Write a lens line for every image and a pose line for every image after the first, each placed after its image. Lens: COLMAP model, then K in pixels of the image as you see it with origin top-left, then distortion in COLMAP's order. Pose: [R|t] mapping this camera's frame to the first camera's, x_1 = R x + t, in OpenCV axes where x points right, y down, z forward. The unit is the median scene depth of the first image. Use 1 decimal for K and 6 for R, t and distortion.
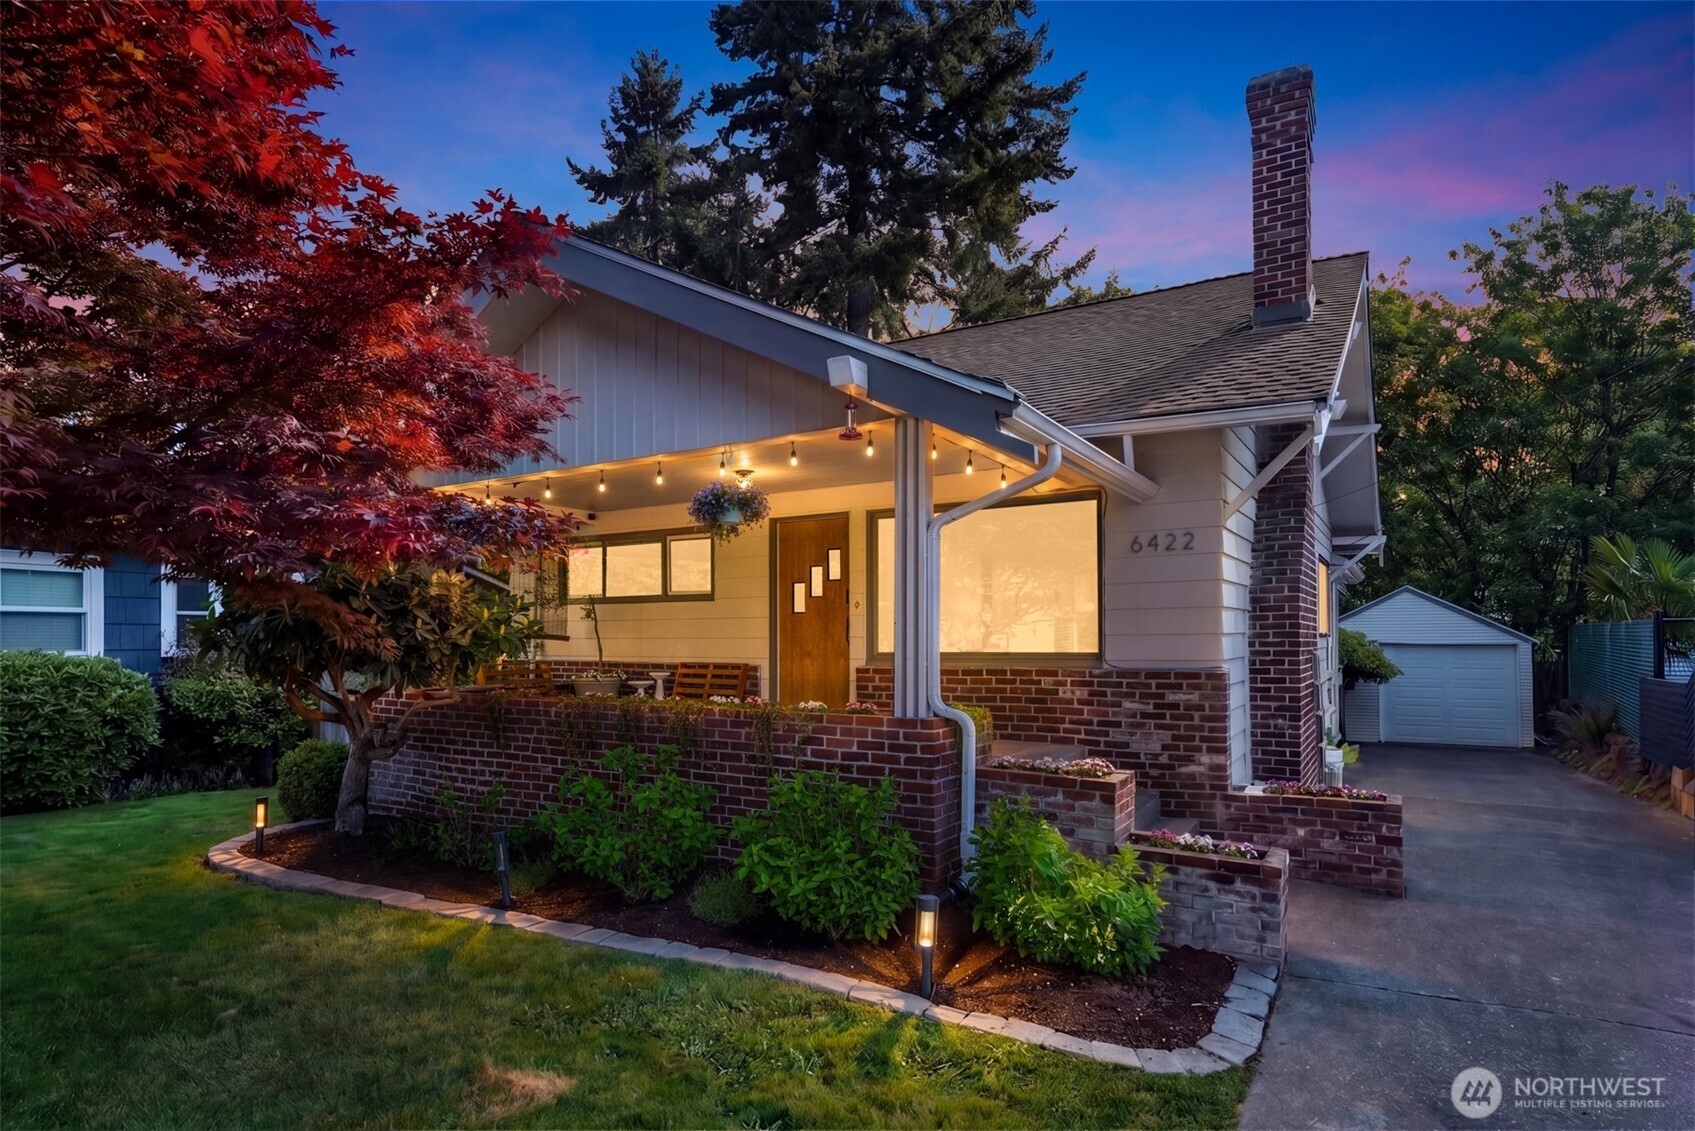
lens RADIAL K [[915.7, 0, 833.6], [0, 915.7, 629.9], [0, 0, 1]] dist [-0.004469, -0.000232]
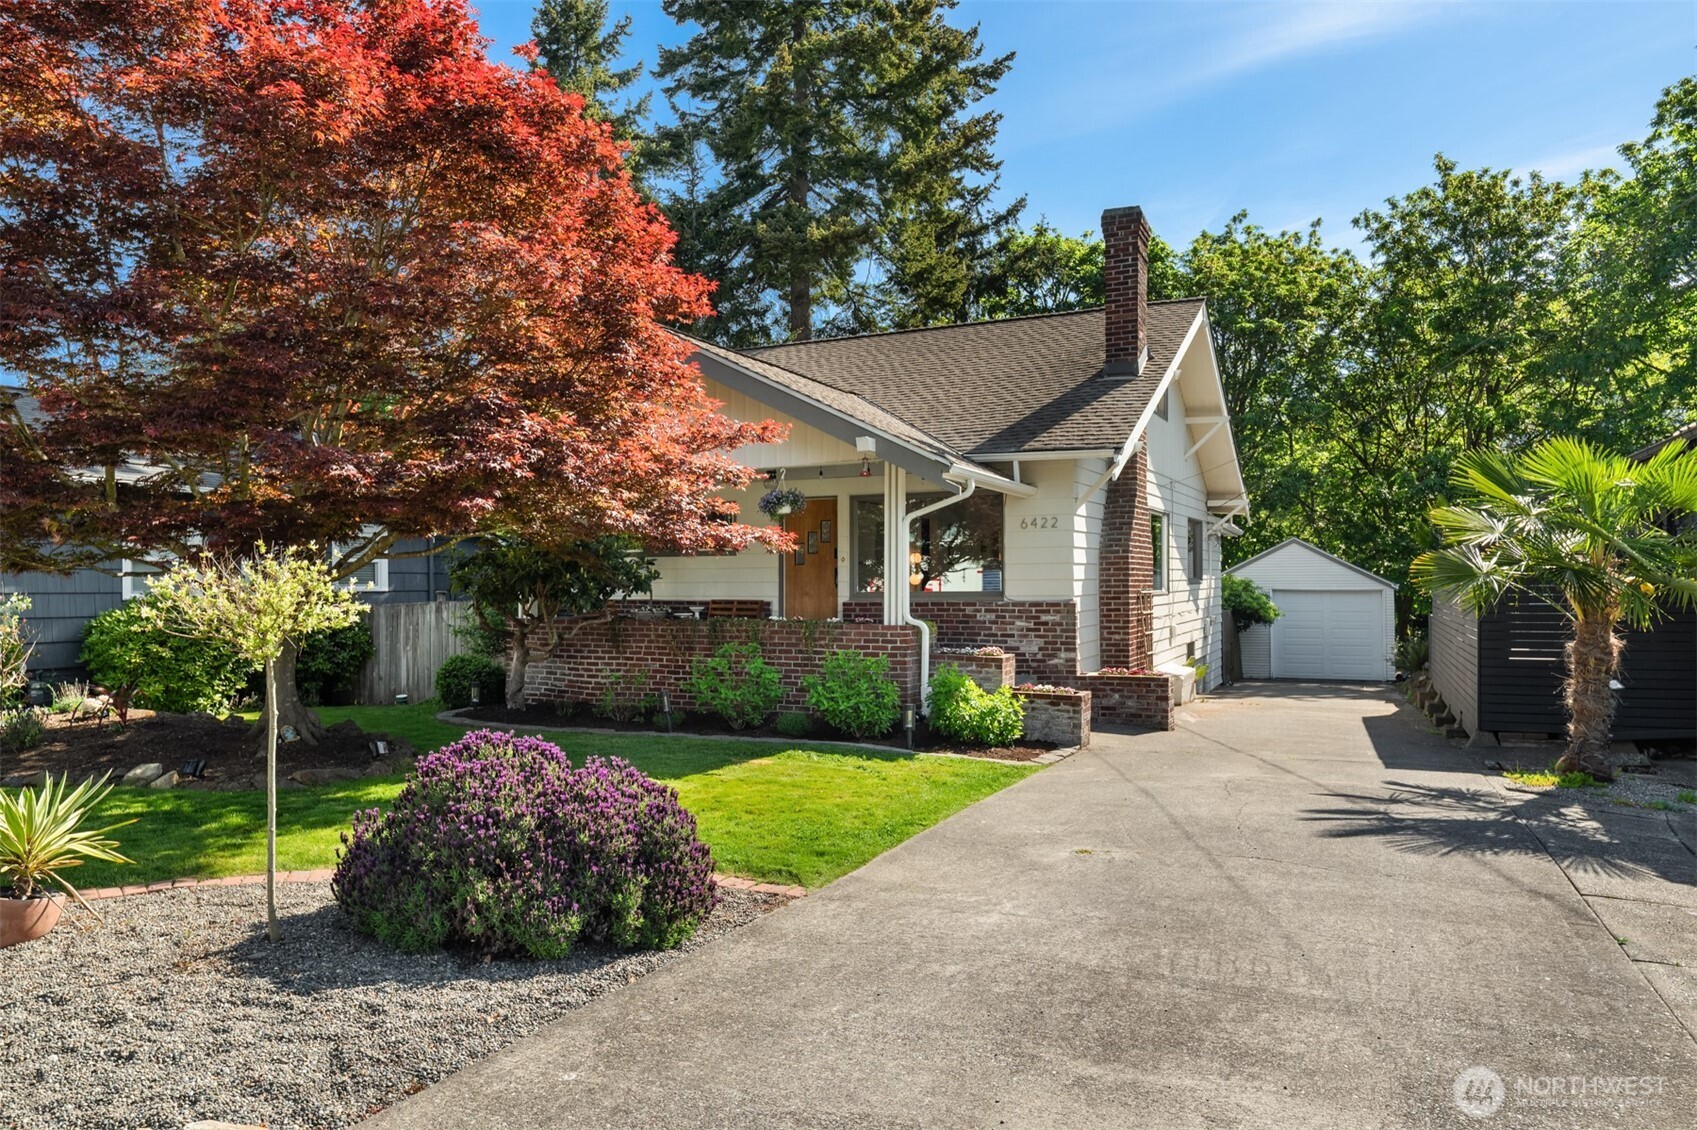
lens RADIAL K [[1081.1, 0, 848.3], [0, 1081.1, 571.2], [0, 0, 1]] dist [0.048692, 0.000952]
pose [[0.994284, 0.001734, 0.106755, -0.142139], [-0.001257, 0.999989, -0.004531, -0.000730], [-0.106762, 0.004371, 0.994275, -0.681392]]
